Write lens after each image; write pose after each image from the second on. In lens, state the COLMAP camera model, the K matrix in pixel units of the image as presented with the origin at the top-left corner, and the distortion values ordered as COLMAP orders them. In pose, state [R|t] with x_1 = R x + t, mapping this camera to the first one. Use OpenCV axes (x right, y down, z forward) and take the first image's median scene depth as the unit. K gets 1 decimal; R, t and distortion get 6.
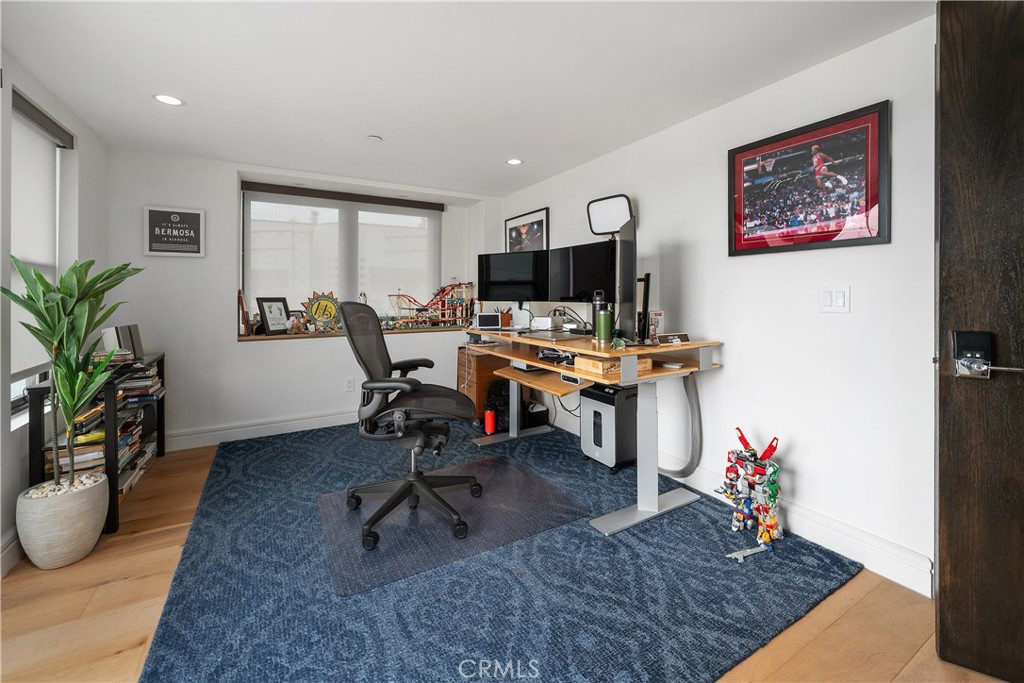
lens RADIAL K [[419.2, 0, 524.2], [0, 419.2, 291.7], [0, 0, 1]] dist [-0.000336, -0.000499]
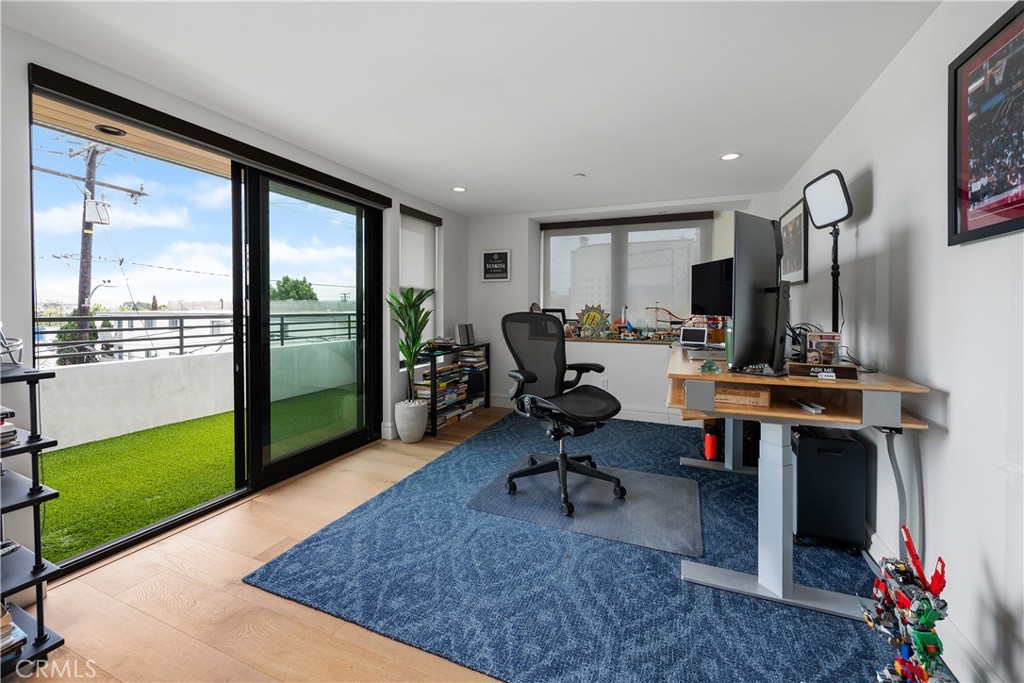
lens RADIAL K [[418.4, 0, 512.8], [0, 418.4, 310.1], [0, 0, 1]] dist [0.000322, -0.000254]
pose [[0.604156, 0.012363, -0.796770, 0.618223], [-0.001712, 0.999897, 0.014217, -0.001194], [0.796864, -0.007226, 0.604115, 0.163453]]
